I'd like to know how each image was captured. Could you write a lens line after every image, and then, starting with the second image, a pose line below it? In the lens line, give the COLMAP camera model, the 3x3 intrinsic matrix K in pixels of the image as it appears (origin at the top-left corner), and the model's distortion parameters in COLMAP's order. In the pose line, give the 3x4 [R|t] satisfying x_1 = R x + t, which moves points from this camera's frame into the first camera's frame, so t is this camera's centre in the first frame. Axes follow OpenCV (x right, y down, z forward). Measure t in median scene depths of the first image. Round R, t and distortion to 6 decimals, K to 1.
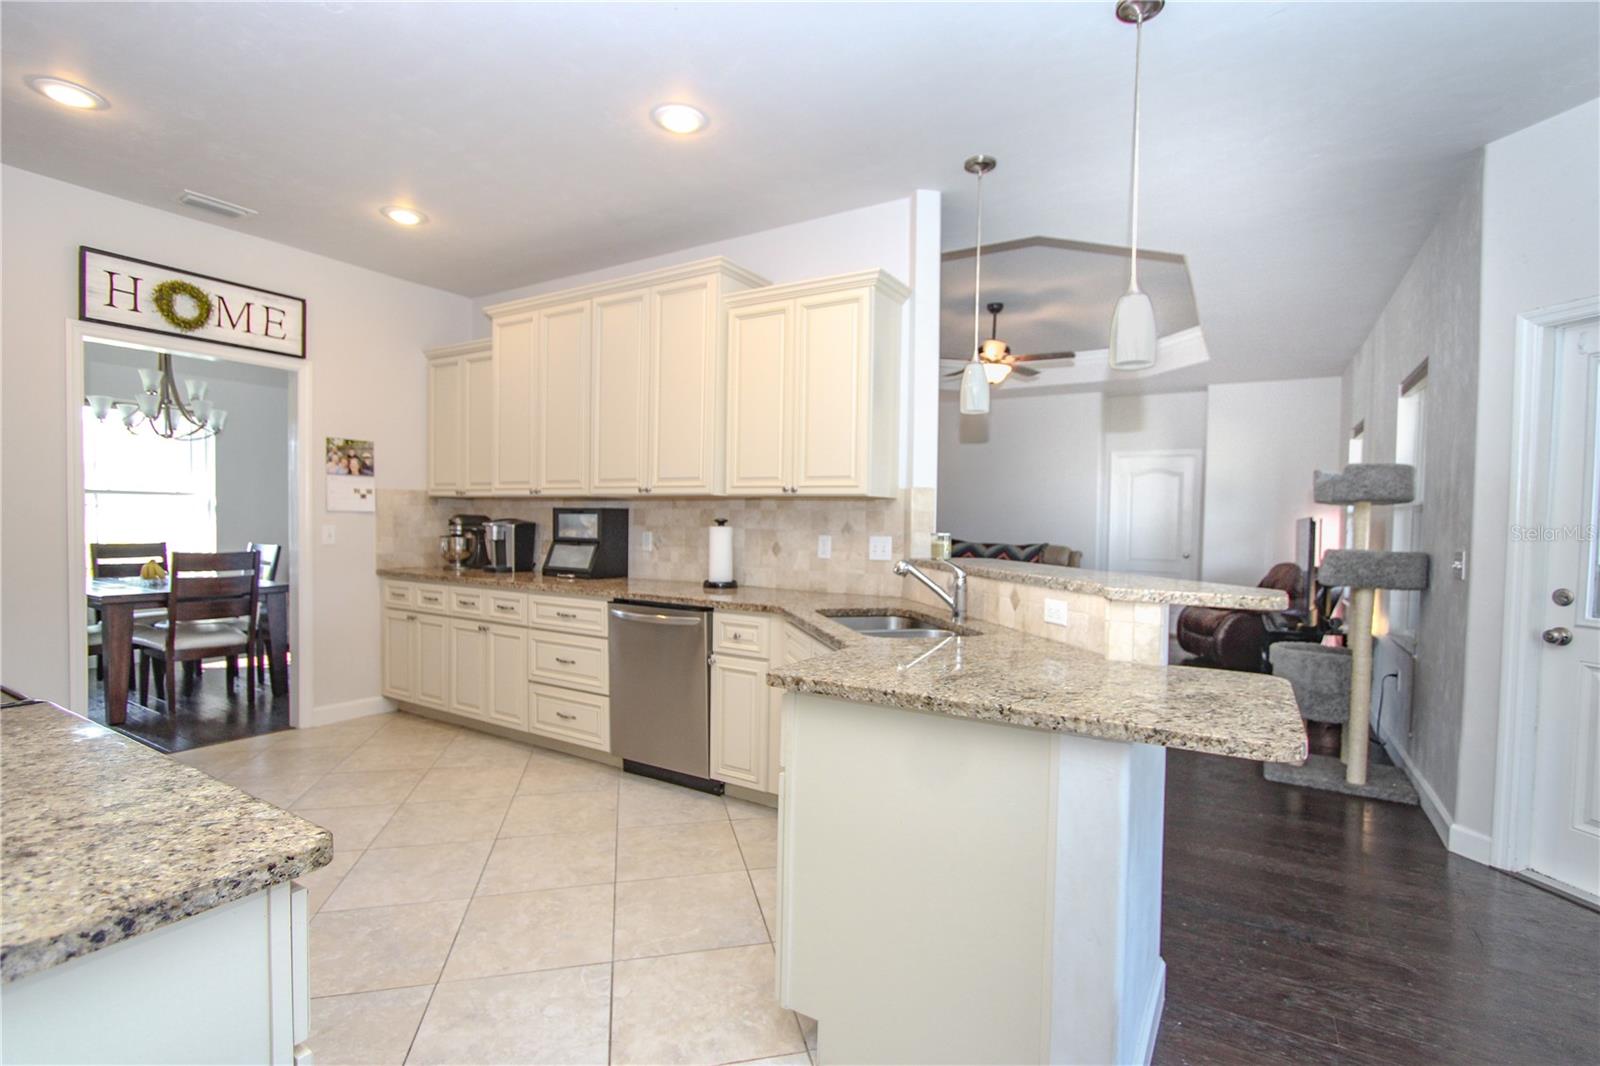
lens RADIAL K [[738.2, 0, 803.1], [0, 738.2, 540.5], [0, 0, 1]] dist [-0.013907, 0.001381]
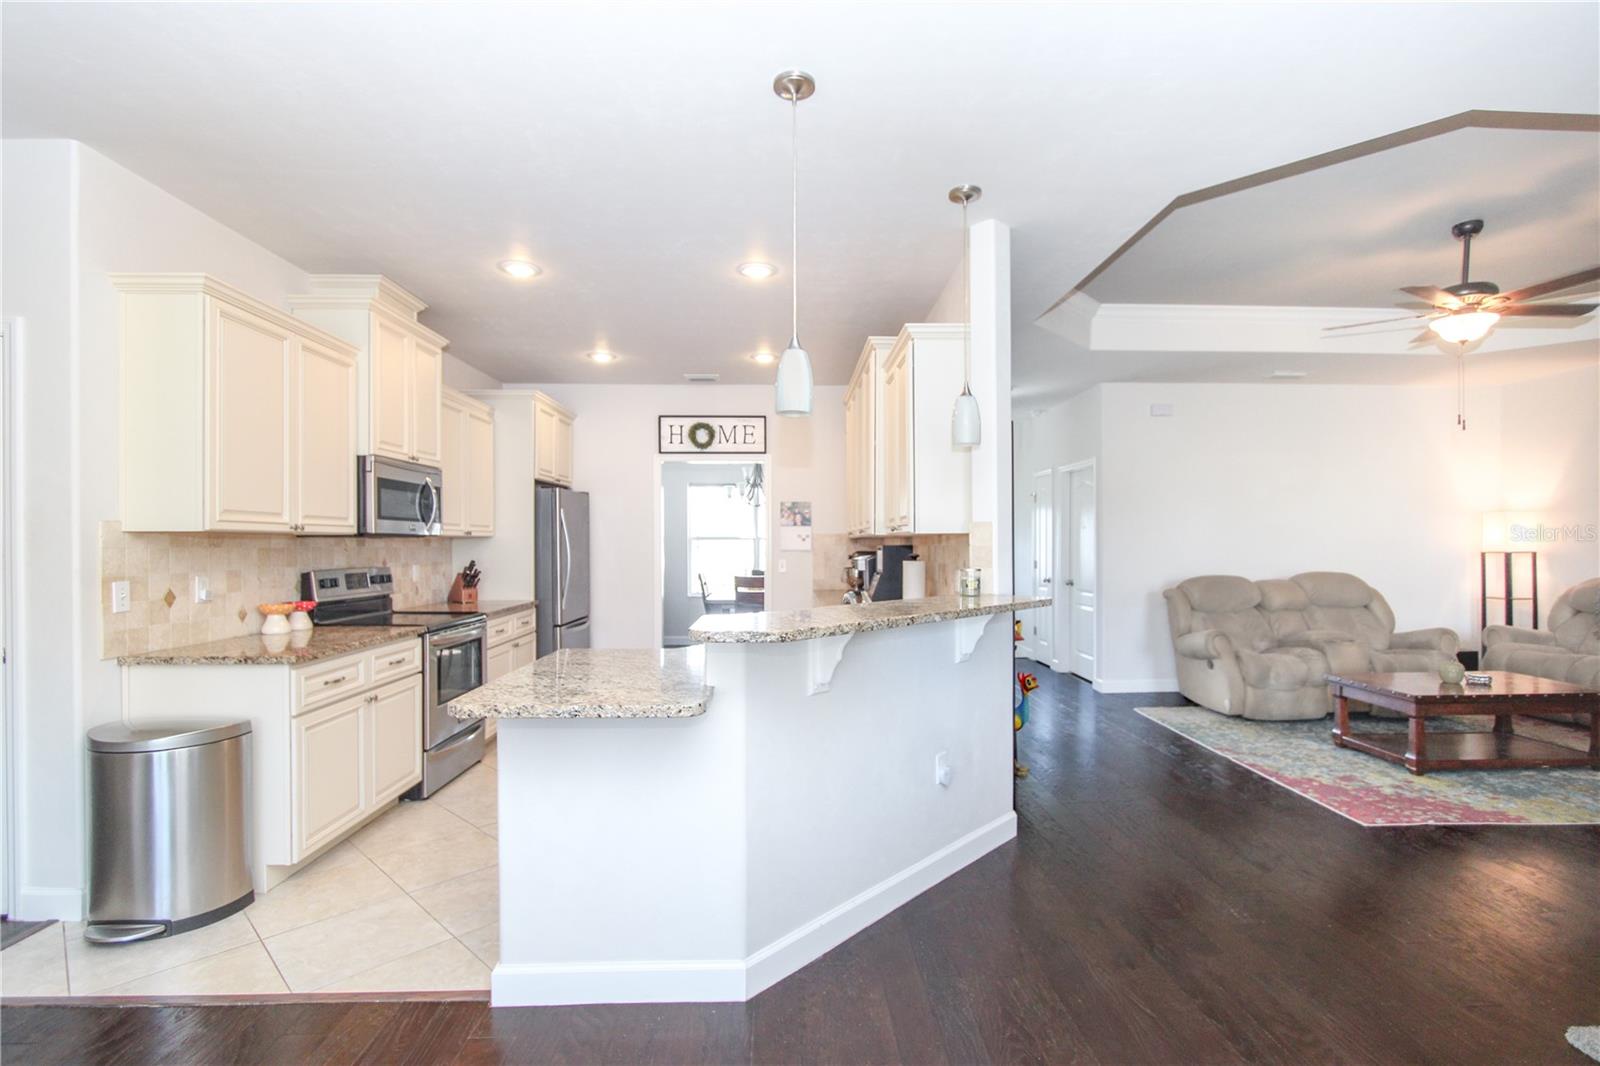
lens RADIAL K [[738.2, 0, 808.5], [0, 738.2, 539.4], [0, 0, 1]] dist [-0.013907, 0.001381]
pose [[0.551435, -0.023347, -0.833891, 0.650003], [-0.012472, 0.999266, -0.036225, -0.007866], [0.834125, 0.030376, 0.550739, 0.202527]]
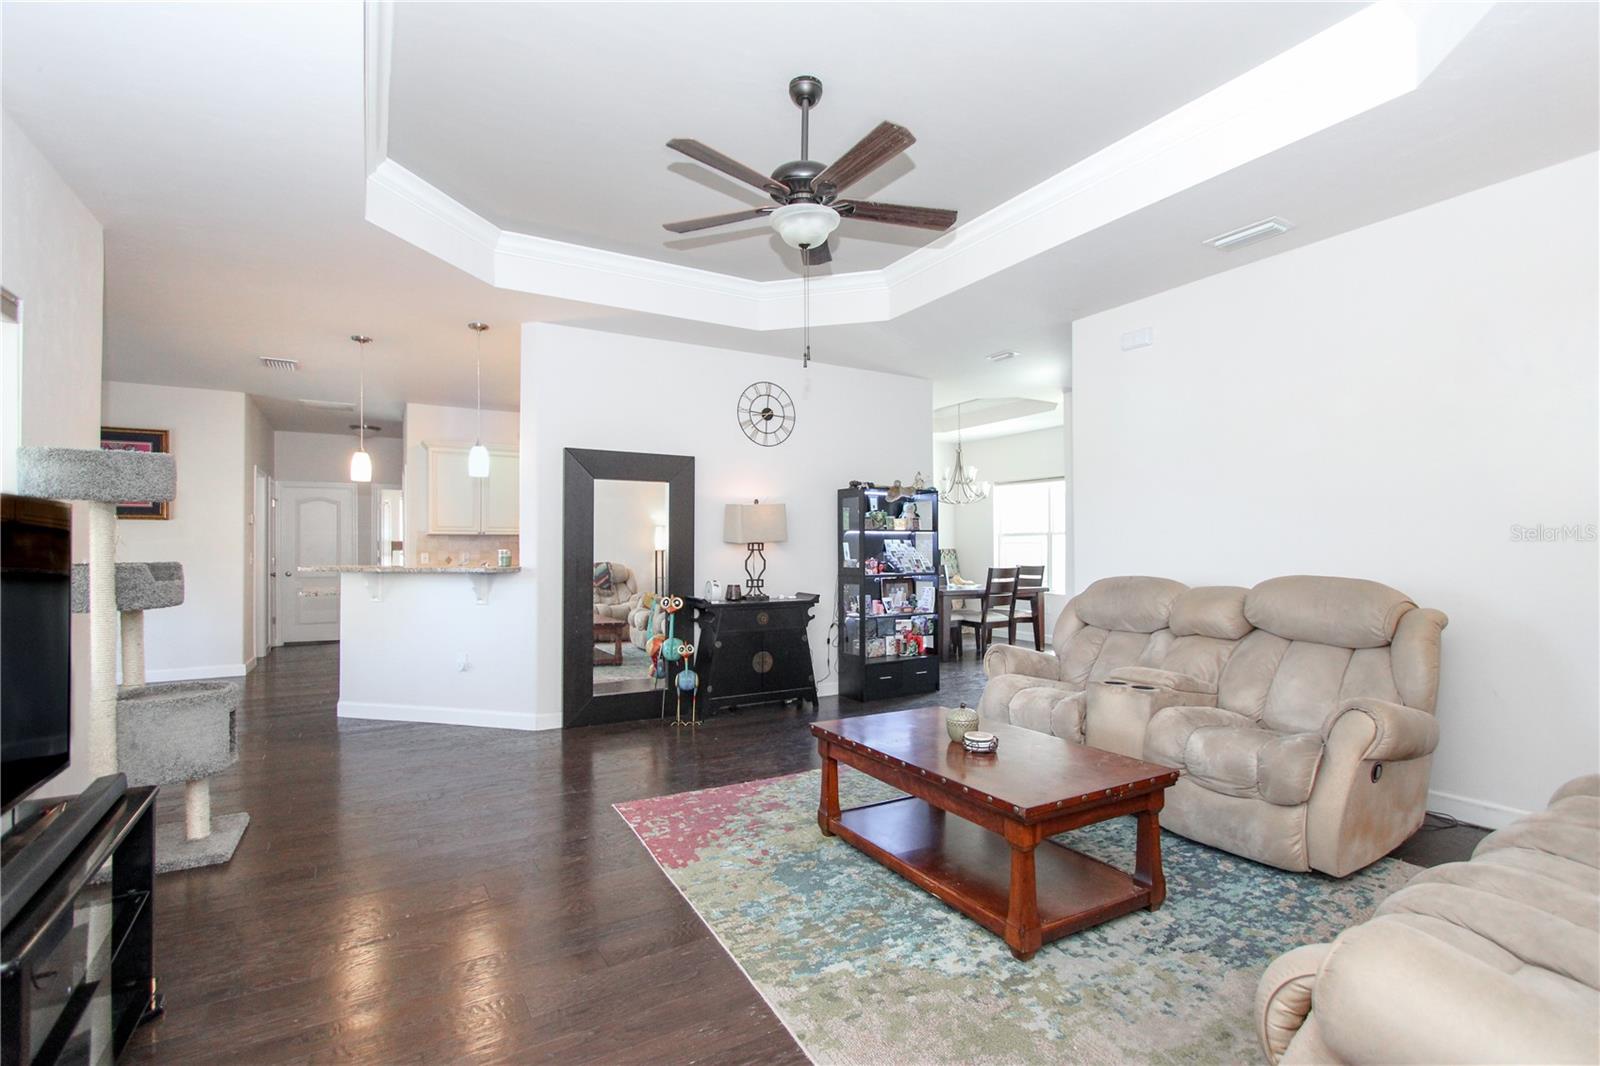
lens RADIAL K [[738.2, 0, 805.9], [0, 738.2, 543.7], [0, 0, 1]] dist [-0.013907, 0.001381]
pose [[-0.472158, -0.020132, -0.881284, 0.925760], [-0.027793, 0.999582, -0.007944, -0.020388], [0.881076, 0.020743, -0.472520, 1.683941]]
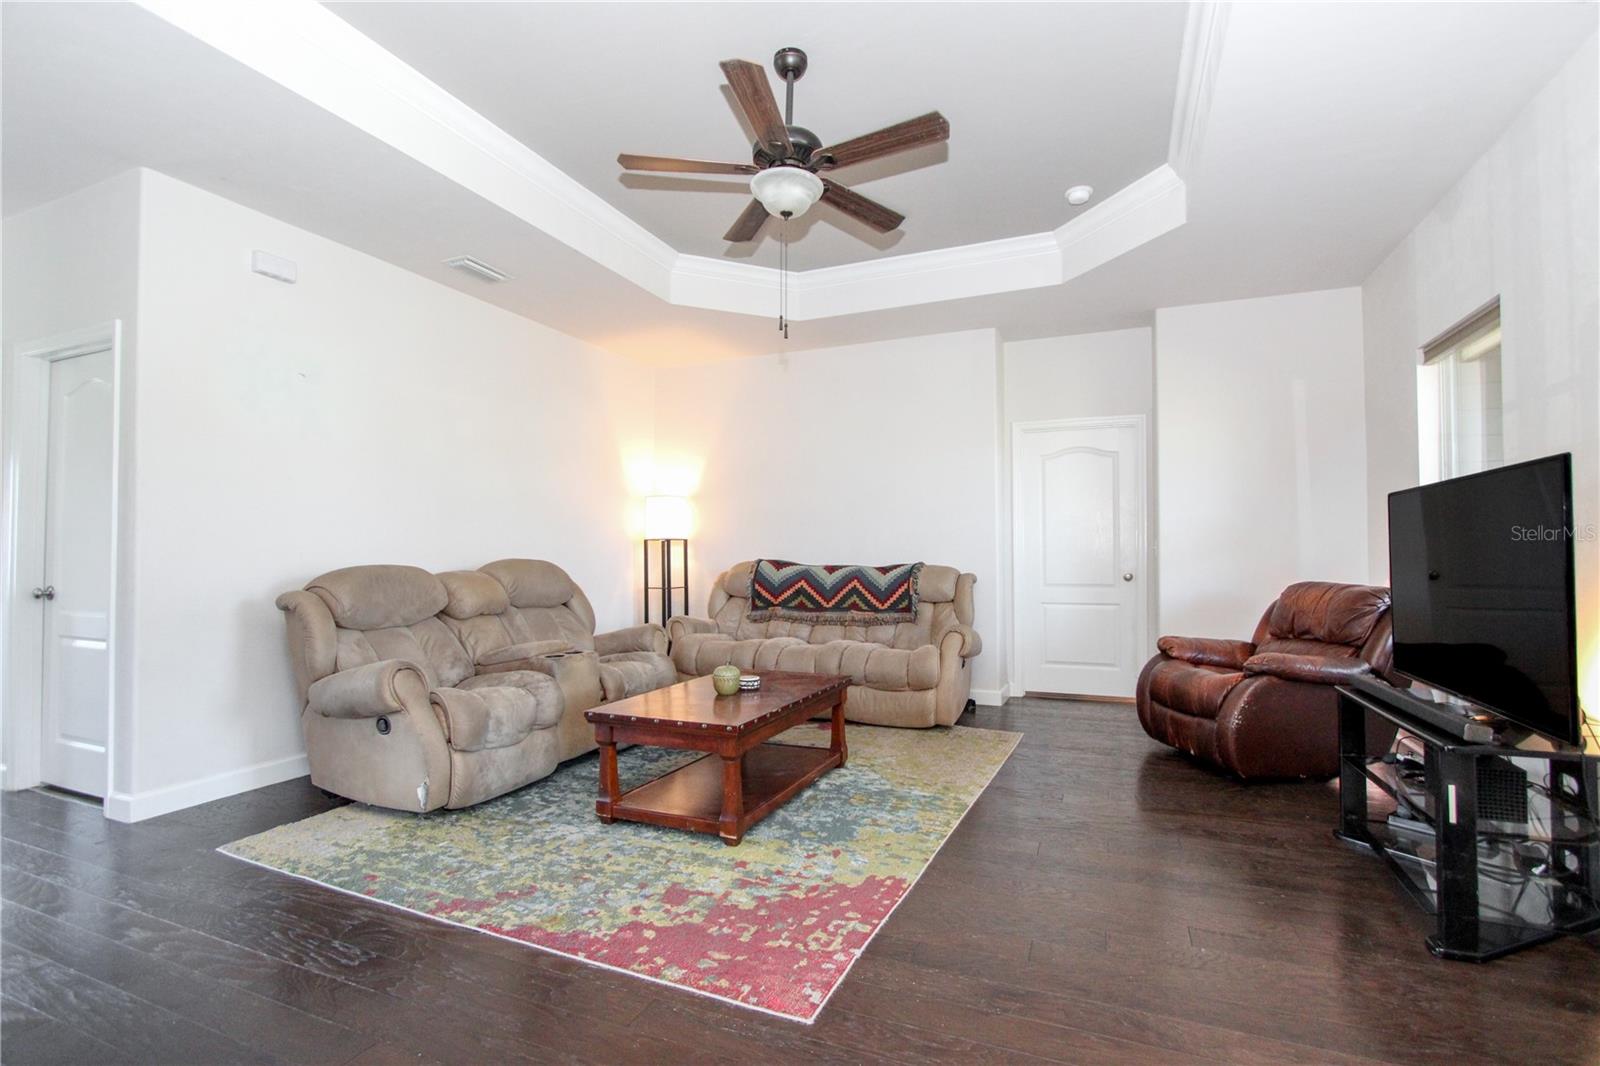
lens RADIAL K [[738.2, 0, 809.9], [0, 738.2, 539.0], [0, 0, 1]] dist [-0.013907, 0.001381]
pose [[0.988585, -0.017160, 0.149683, 0.267348], [0.024788, 0.998479, -0.049245, 0.023007], [-0.148611, 0.052394, 0.987507, 0.735430]]
